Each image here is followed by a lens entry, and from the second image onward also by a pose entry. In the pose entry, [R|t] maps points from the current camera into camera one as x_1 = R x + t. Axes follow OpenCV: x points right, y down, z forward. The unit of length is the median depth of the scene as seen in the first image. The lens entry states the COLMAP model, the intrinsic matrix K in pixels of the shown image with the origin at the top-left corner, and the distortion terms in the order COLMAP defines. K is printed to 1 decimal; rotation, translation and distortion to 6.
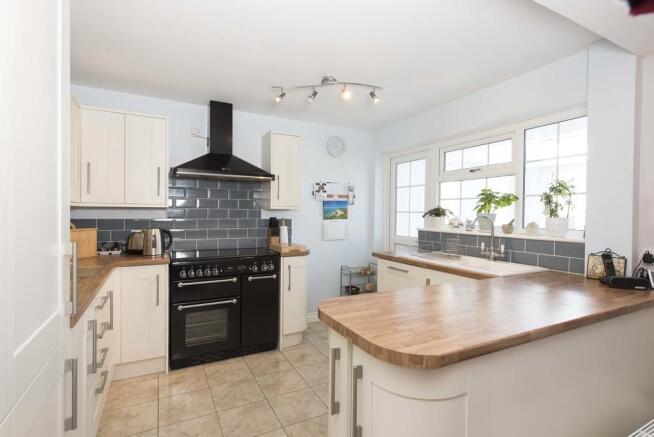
lens RADIAL K [[329.3, 0, 328.6], [0, 329.3, 216.9], [0, 0, 1]] dist [0.003434, -0.002328]
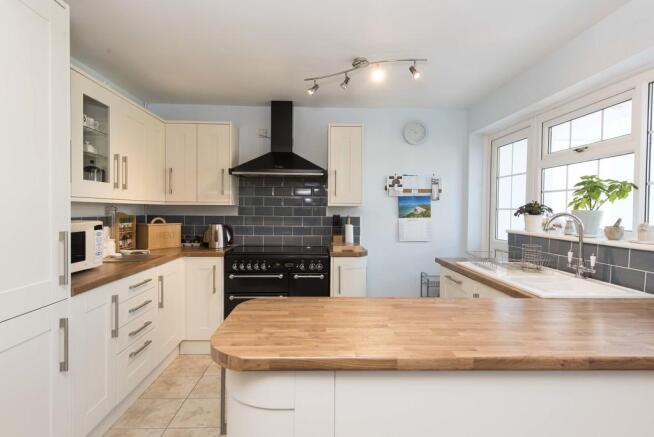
lens RADIAL K [[367.6, 0, 325.7], [0, 367.6, 217.4], [0, 0, 1]] dist [0.005361, -0.001309]
pose [[0.896374, 0.007432, -0.443236, 0.316833], [-0.005082, 0.999966, 0.006491, 0.002270], [0.443269, -0.003566, 0.896382, 0.048871]]
